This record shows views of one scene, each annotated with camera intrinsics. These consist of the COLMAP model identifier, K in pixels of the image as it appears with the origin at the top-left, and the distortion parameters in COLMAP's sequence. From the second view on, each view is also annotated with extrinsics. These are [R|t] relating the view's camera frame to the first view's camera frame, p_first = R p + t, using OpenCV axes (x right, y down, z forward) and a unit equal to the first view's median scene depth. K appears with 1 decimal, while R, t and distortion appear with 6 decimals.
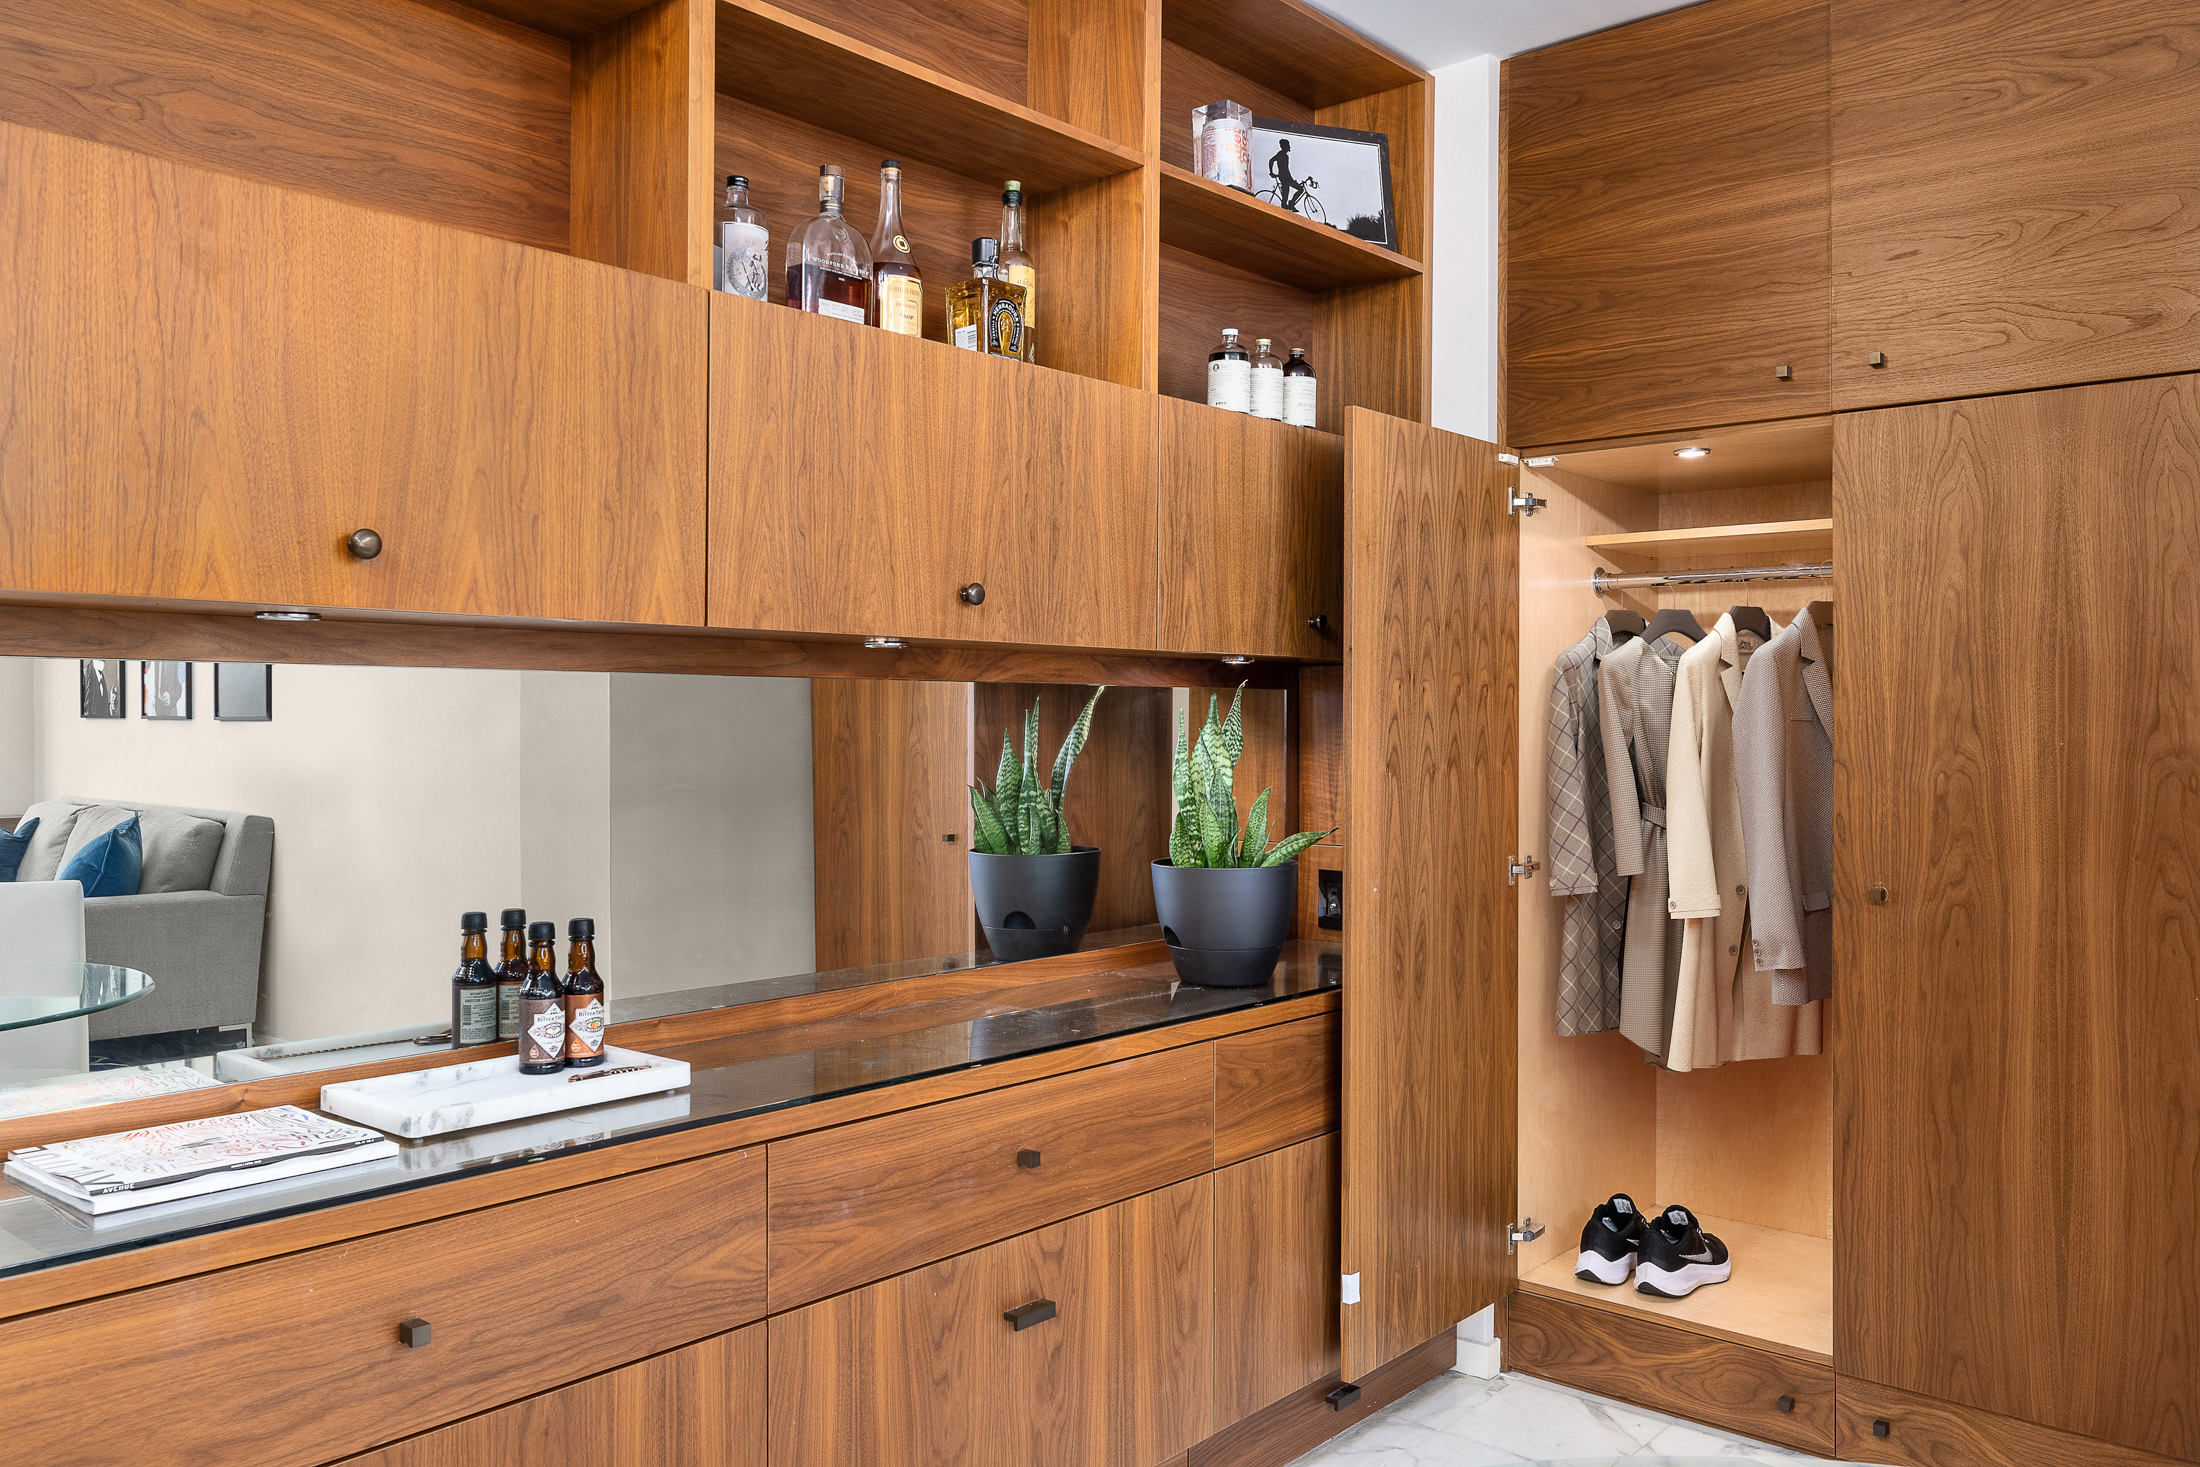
lens RADIAL K [[1678.6, 0, 1100.4], [0, 1678.6, 730.4], [0, 0, 1]] dist [-0.001076, 0.001948]
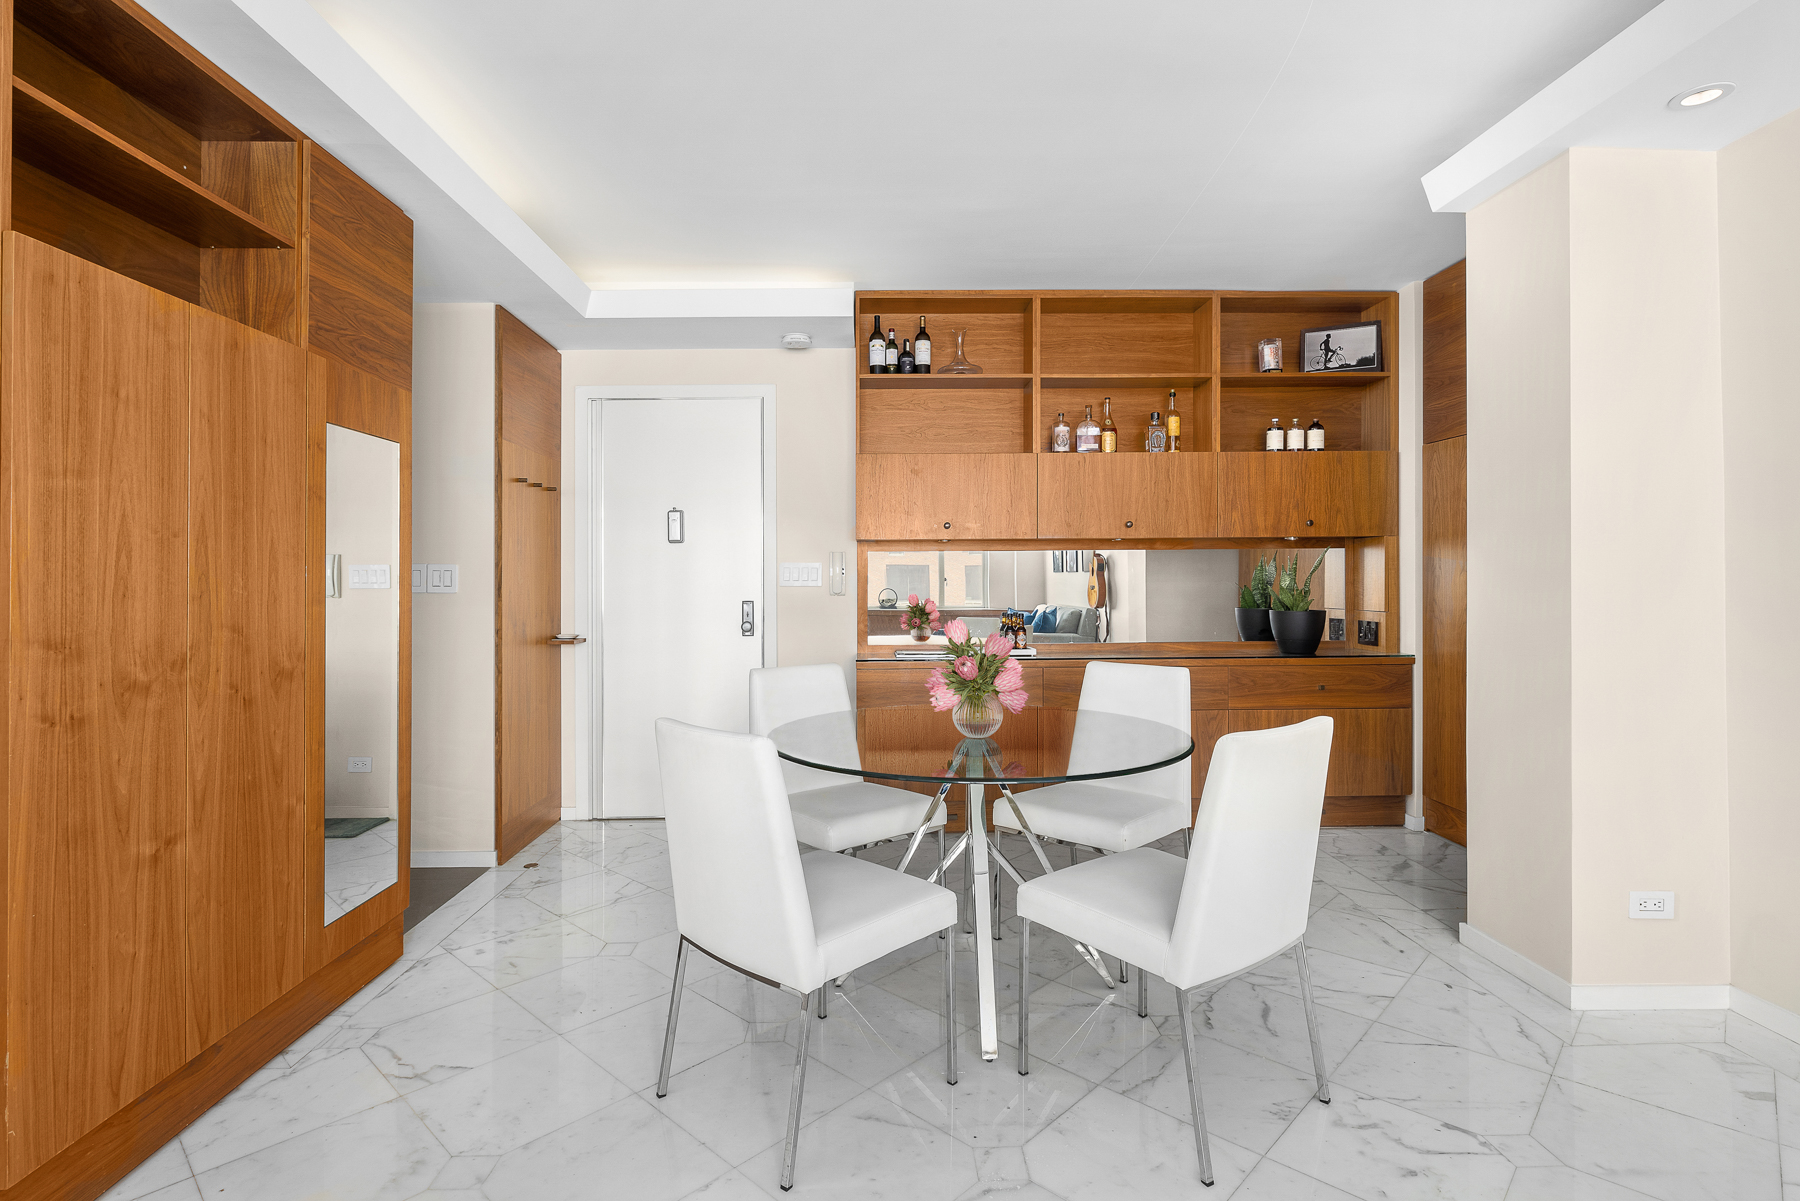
lens RADIAL K [[944.5, 0, 897.7], [0, 944.5, 589.8], [0, 0, 1]] dist [0.000661, 0.000147]
pose [[0.685999, -0.000725, -0.727602, 0.731412], [0.004140, 0.999987, 0.002907, 0.032931], [0.727591, -0.005006, 0.685993, -0.485142]]
